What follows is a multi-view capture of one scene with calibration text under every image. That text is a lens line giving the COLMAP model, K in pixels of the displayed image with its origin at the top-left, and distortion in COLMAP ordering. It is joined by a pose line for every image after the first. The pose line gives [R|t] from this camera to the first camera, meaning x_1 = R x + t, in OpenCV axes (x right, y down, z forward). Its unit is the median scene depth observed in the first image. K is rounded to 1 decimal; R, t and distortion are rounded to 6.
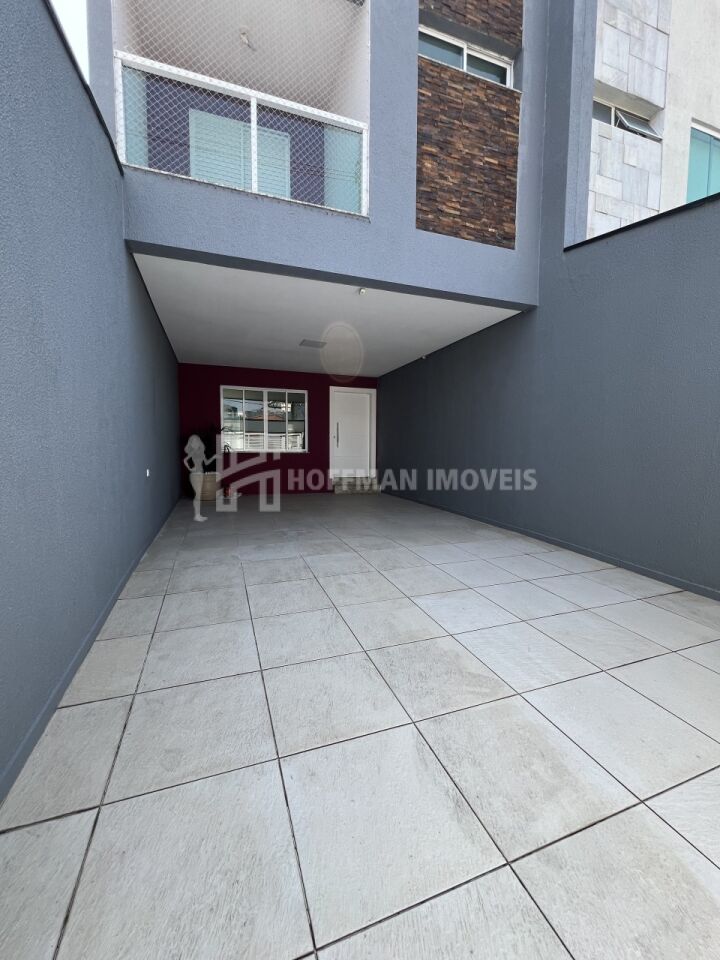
lens RADIAL K [[383.8, 0, 357.7], [0, 383.8, 476.2], [0, 0, 1]] dist [-0.002085, 0.000349]
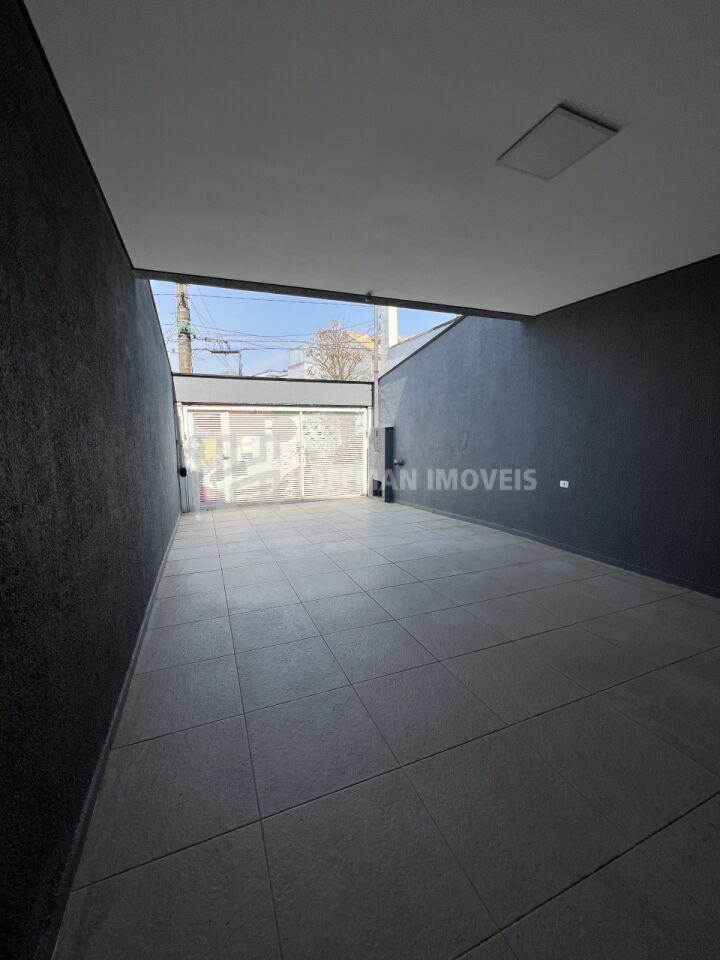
lens RADIAL K [[383.8, 0, 358.5], [0, 383.8, 480.9], [0, 0, 1]] dist [-0.002085, 0.000349]
pose [[-0.998649, 0.020477, -0.047753, 0.104042], [0.010245, 0.978625, 0.205400, -0.293994], [0.050938, 0.204633, -0.977512, 2.401161]]
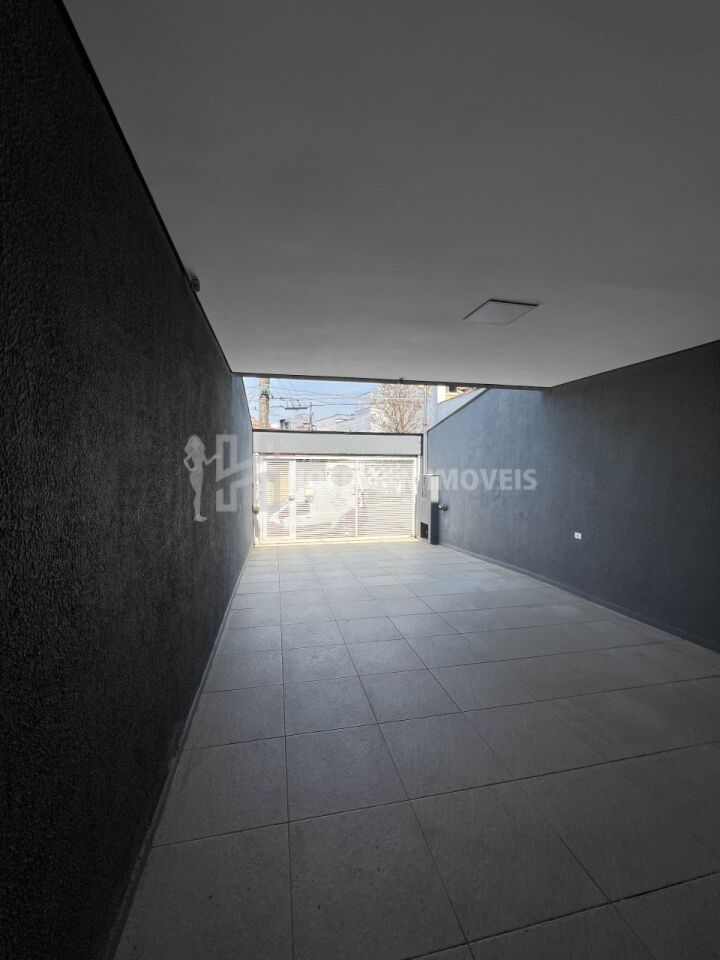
lens RADIAL K [[383.8, 0, 358.5], [0, 383.8, 480.1], [0, 0, 1]] dist [-0.002085, 0.000349]
pose [[-0.992431, -0.003619, 0.122747, -0.009572], [0.009315, 0.994467, 0.104636, -0.373874], [-0.122447, 0.104988, -0.986906, 2.665286]]
